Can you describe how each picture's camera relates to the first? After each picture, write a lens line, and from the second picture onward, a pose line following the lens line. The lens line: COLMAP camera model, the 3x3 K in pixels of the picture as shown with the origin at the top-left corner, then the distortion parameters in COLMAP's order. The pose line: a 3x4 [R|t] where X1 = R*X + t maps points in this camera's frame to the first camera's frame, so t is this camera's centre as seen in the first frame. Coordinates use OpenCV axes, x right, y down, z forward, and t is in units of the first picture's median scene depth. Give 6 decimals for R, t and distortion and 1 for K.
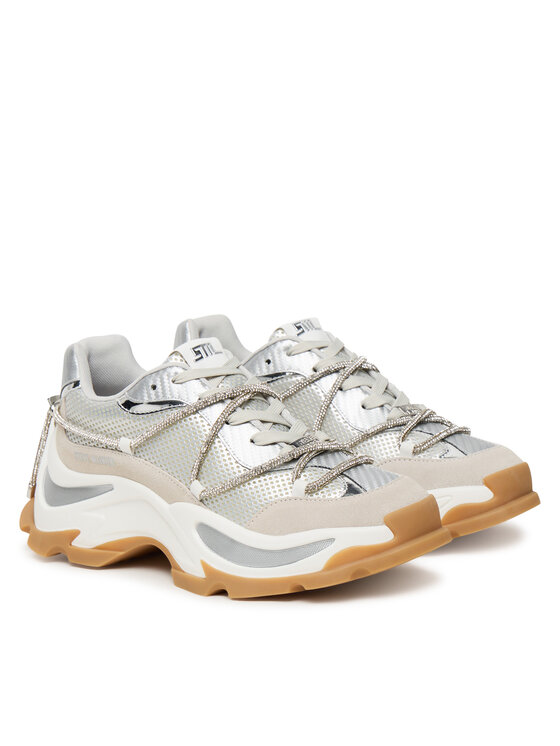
lens RADIAL K [[2184.7, 0, 280.0], [0, 2184.7, 373.0], [0, 0, 1]] dist [-0.009213, -0.246002]
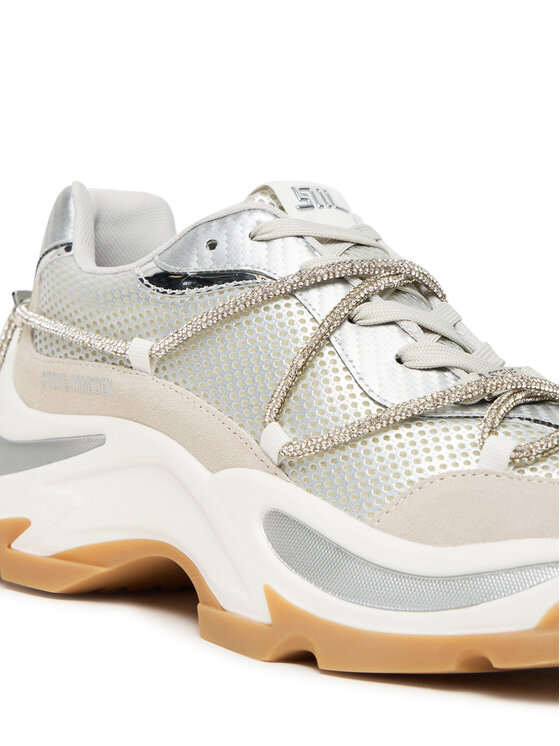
lens RADIAL K [[1603.2, 0, 280.0], [0, 1603.2, 373.0], [0, 0, 1]] dist [-0.082708, -0.152945]
pose [[0.991419, 0.130724, 0.000167, -0.038687], [-0.129214, 0.980160, -0.150297, 0.091328], [-0.019811, 0.148986, 0.988641, 0.642312]]
